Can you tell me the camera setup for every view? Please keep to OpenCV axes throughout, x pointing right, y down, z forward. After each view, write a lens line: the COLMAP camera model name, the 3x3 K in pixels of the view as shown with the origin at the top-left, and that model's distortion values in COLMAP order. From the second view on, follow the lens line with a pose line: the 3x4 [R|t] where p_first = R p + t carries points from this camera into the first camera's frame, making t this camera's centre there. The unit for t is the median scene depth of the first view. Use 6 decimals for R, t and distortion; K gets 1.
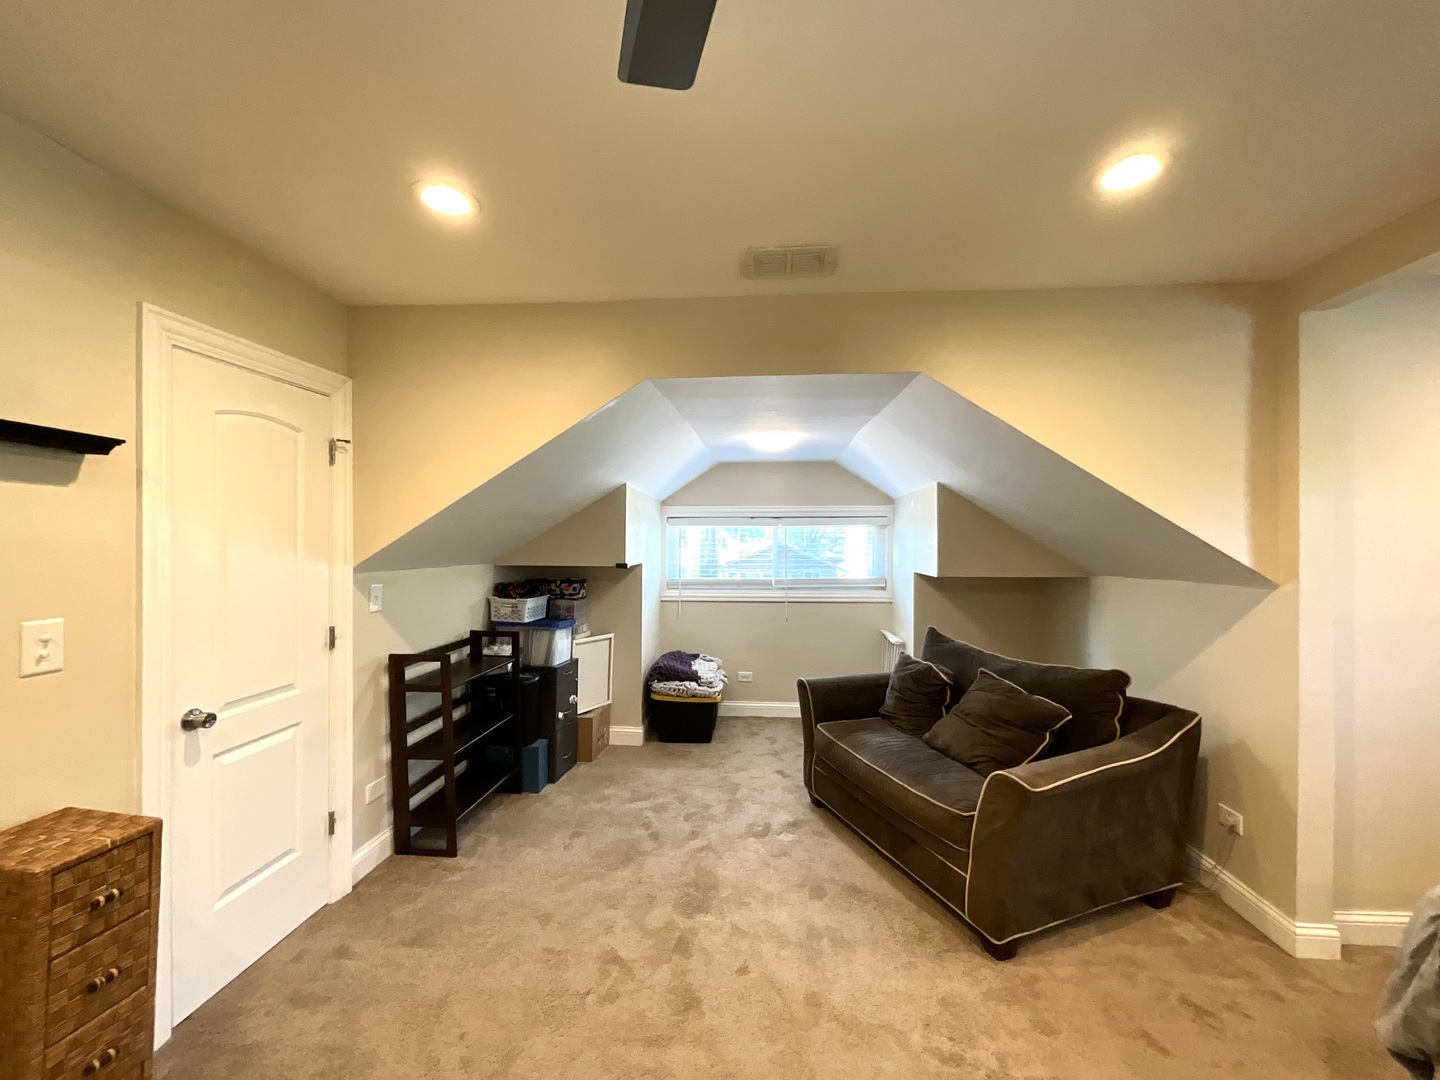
lens RADIAL K [[584.8, 0, 724.5], [0, 584.8, 540.8], [0, 0, 1]] dist [0.000453, -0.000169]
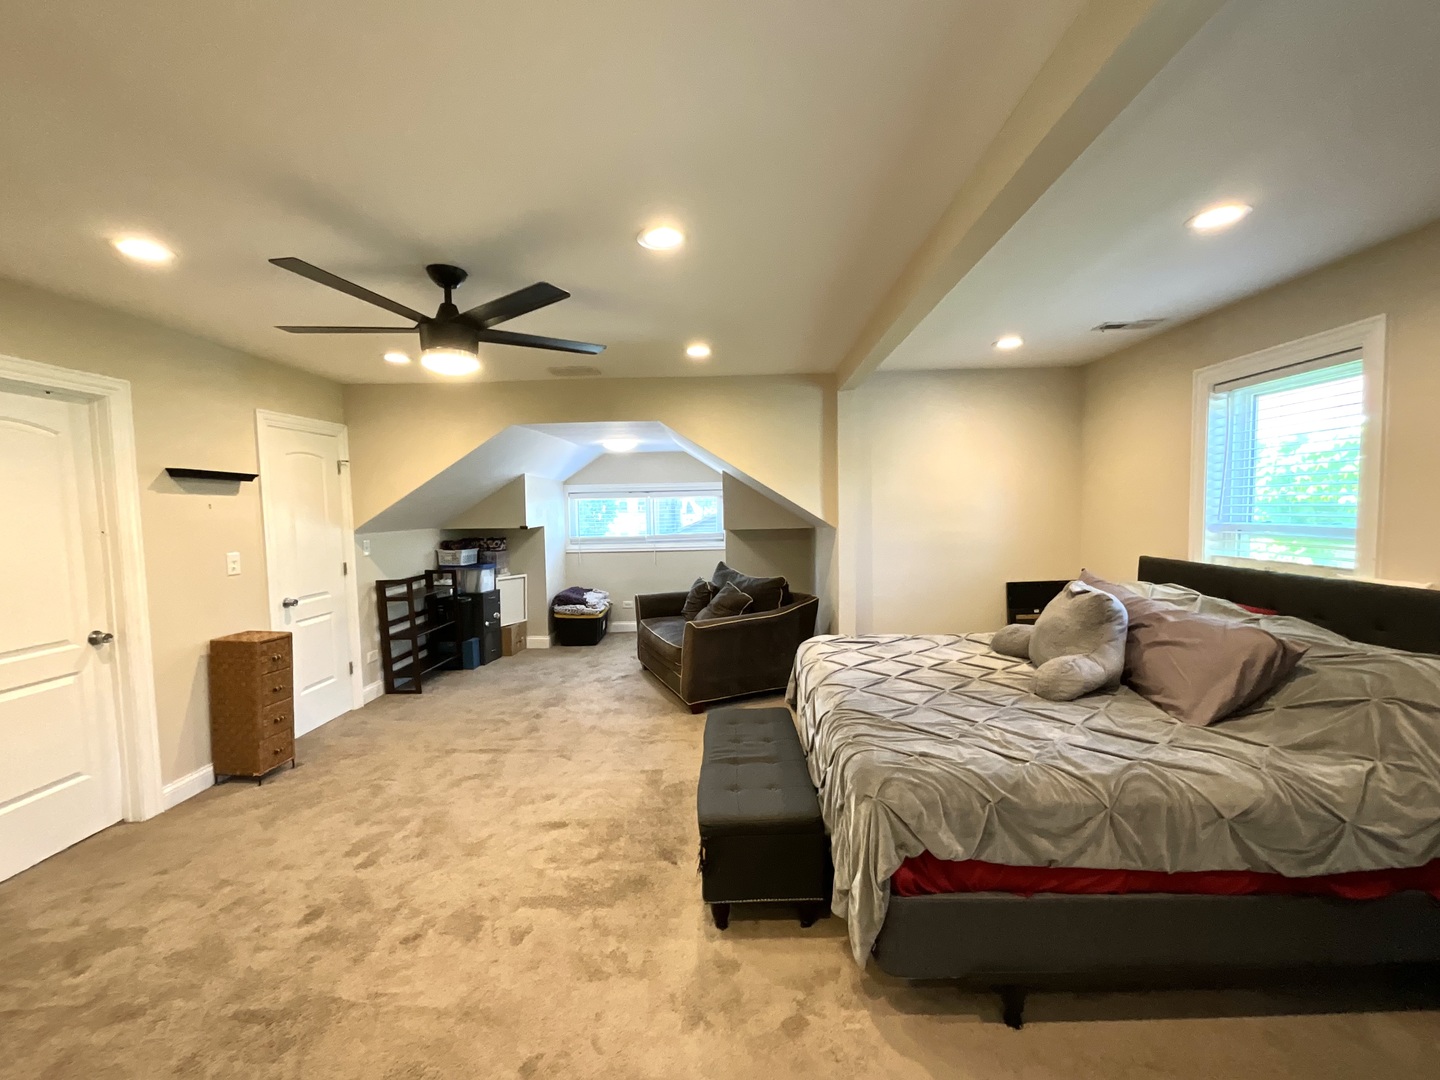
lens RADIAL K [[584.8, 0, 723.3], [0, 584.8, 541.0], [0, 0, 1]] dist [0.000453, -0.000169]
pose [[0.998626, -0.022421, 0.047359, 0.375562], [0.019416, 0.997826, 0.062974, -0.012177], [-0.048668, -0.061968, 0.996891, -0.771120]]
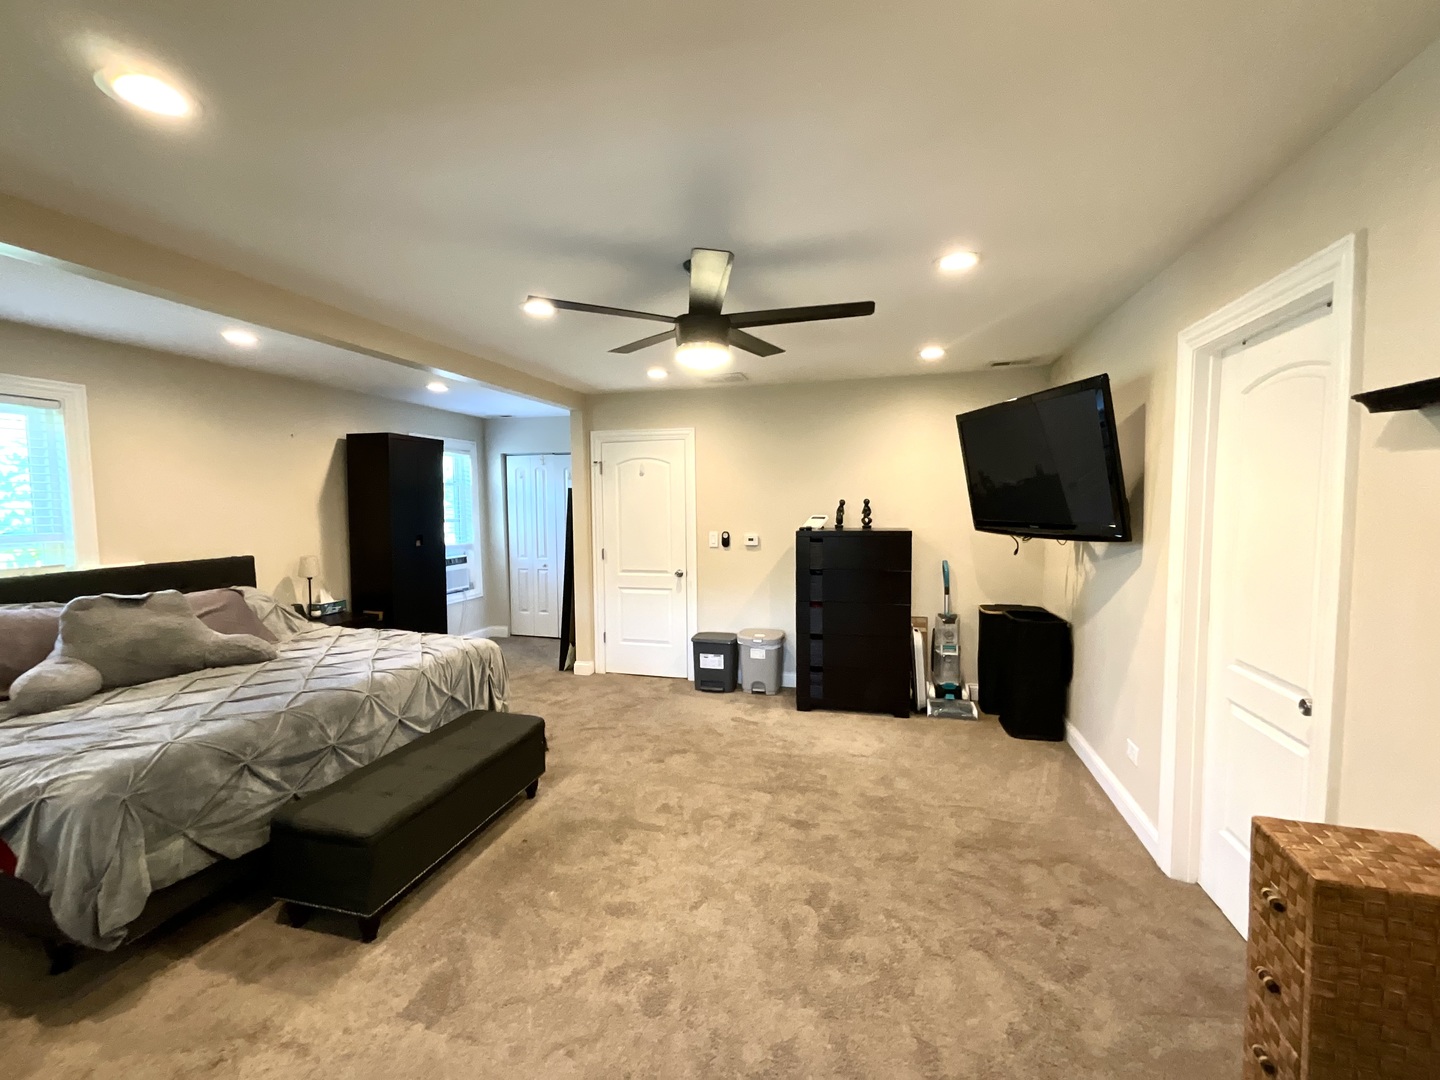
lens RADIAL K [[584.8, 0, 722.8], [0, 584.8, 535.2], [0, 0, 1]] dist [0.000453, -0.000169]
pose [[-0.978678, -0.005561, 0.205323, -0.186248], [0.004571, 0.998796, 0.048838, -0.005269], [-0.205347, 0.048735, -0.977475, 0.967317]]
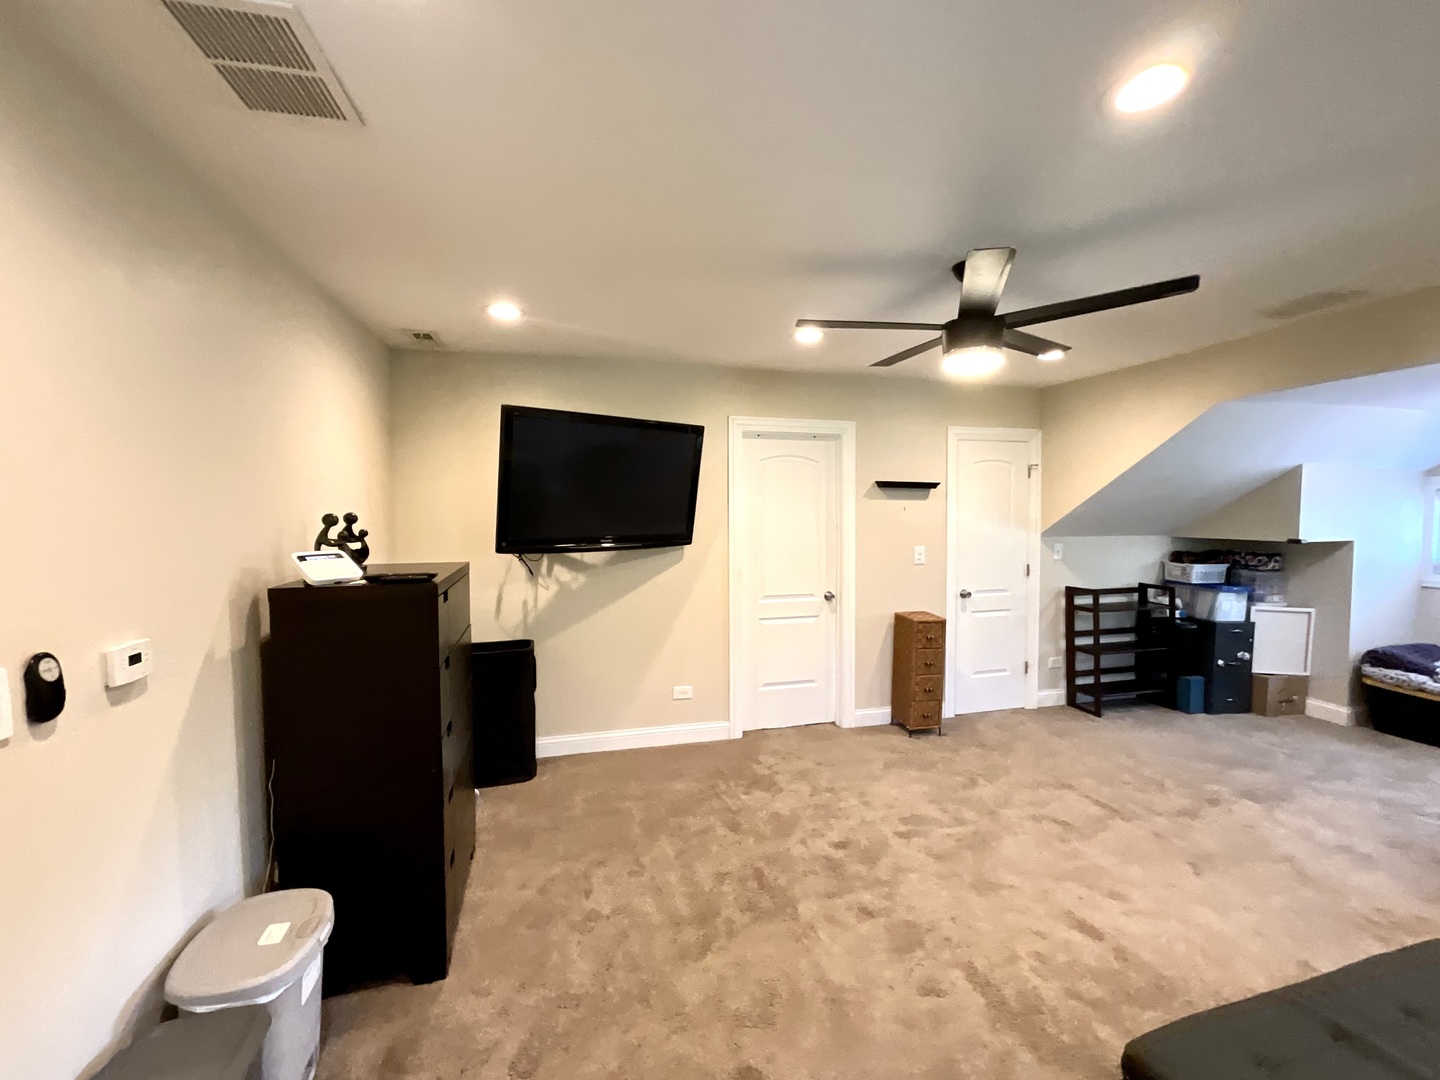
lens RADIAL K [[584.8, 0, 721.1], [0, 584.8, 540.1], [0, 0, 1]] dist [0.000453, -0.000169]
pose [[0.323820, 0.039649, -0.945288, 0.685619], [0.005761, 0.999020, 0.043877, -0.017236], [0.946101, -0.019654, 0.323274, -0.475989]]
